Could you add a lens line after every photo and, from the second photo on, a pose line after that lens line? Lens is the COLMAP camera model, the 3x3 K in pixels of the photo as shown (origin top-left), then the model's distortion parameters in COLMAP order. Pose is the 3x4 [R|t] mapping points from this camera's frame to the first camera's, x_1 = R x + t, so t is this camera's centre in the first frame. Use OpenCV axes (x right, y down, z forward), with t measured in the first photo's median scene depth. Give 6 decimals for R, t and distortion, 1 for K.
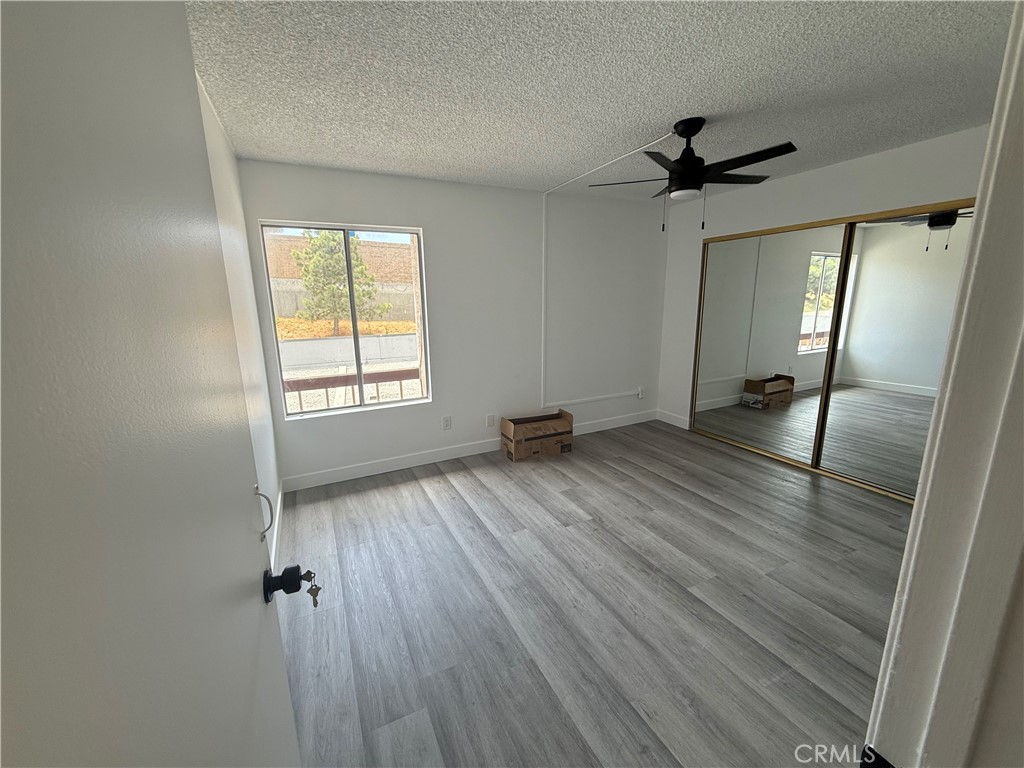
lens RADIAL K [[408.9, 0, 511.8], [0, 408.9, 384.4], [0, 0, 1]] dist [-0.000679, 0.000350]
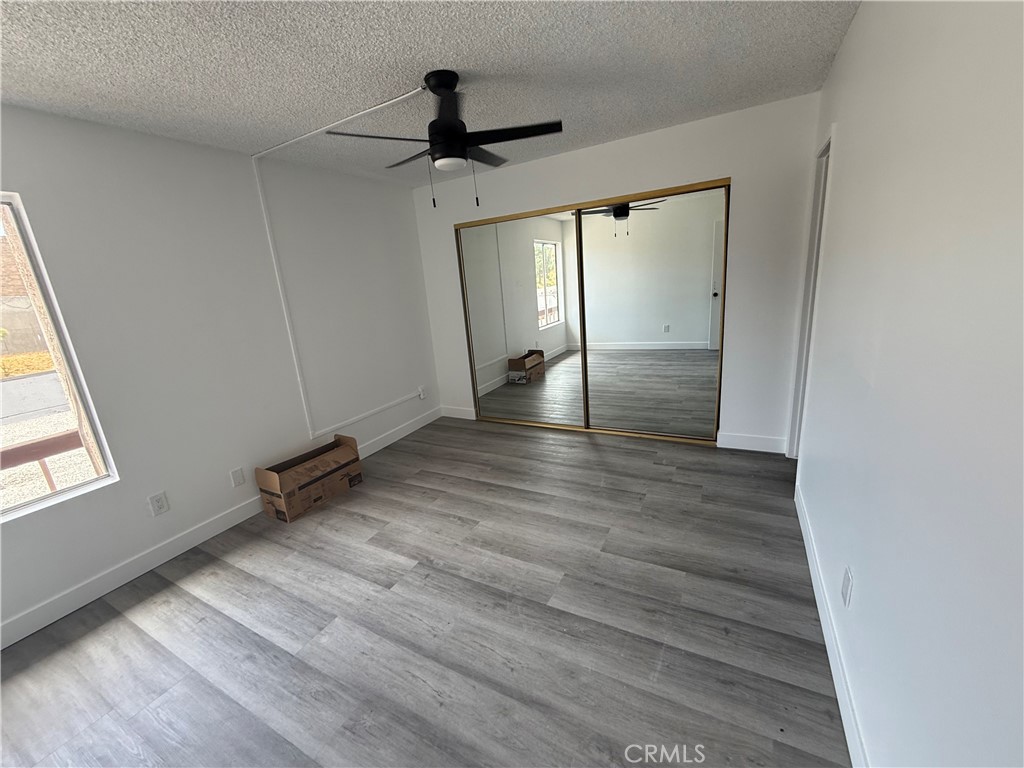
lens RADIAL K [[408.9, 0, 512.0], [0, 408.9, 383.7], [0, 0, 1]] dist [-0.000679, 0.000350]
pose [[0.818133, -0.194645, 0.541083, -0.019790], [0.187773, 0.979817, 0.068553, -0.037586], [-0.543506, 0.045515, 0.838170, 0.180948]]
